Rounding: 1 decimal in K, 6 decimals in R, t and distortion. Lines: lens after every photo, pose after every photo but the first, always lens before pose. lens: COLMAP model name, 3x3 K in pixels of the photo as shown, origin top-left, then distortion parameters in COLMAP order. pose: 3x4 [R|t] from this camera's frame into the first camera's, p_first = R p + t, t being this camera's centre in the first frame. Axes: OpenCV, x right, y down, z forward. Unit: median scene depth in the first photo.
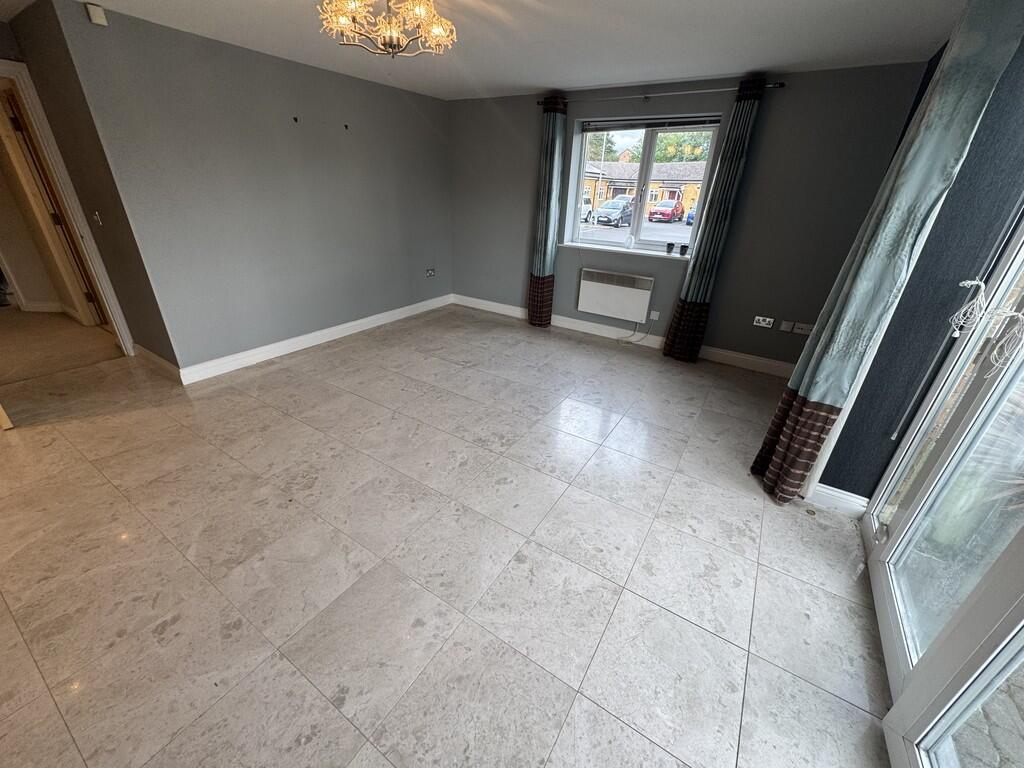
lens RADIAL K [[407.9, 0, 514.0], [0, 407.9, 385.3], [0, 0, 1]] dist [-0.000834, -0.000213]
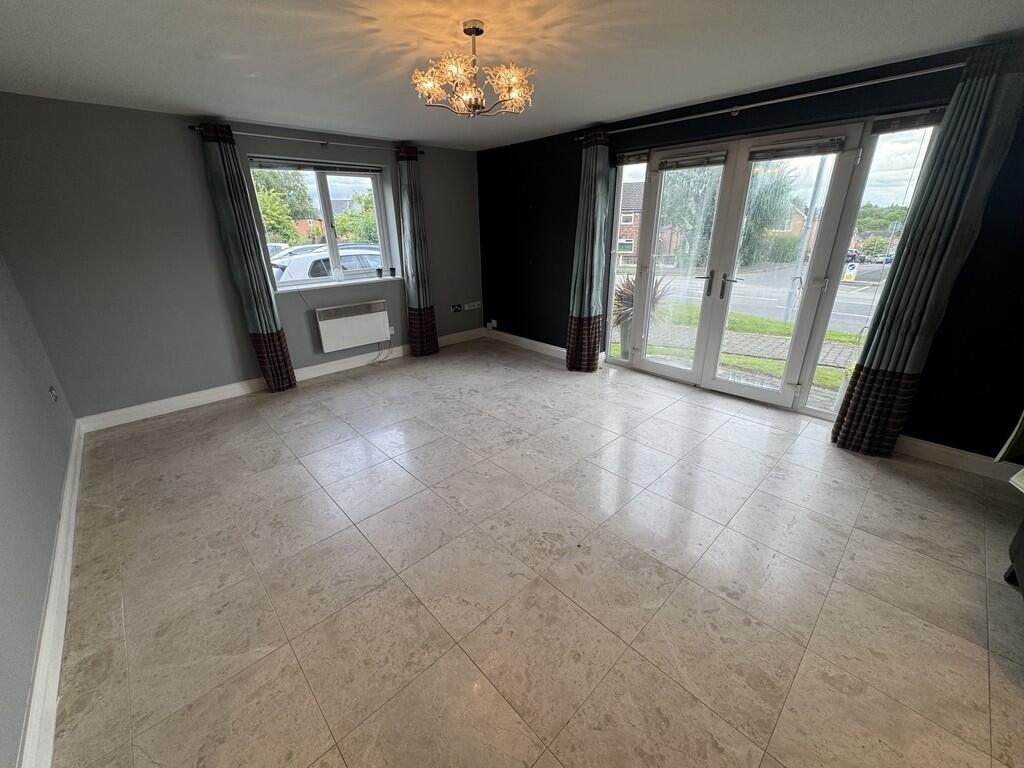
lens RADIAL K [[407.9, 0, 514.6], [0, 407.9, 382.6], [0, 0, 1]] dist [-0.000834, -0.000213]
pose [[0.235386, -0.391125, 0.889727, -0.707219], [0.447859, 0.856113, 0.257863, -0.202468], [-0.862564, 0.337775, 0.376686, 0.345700]]
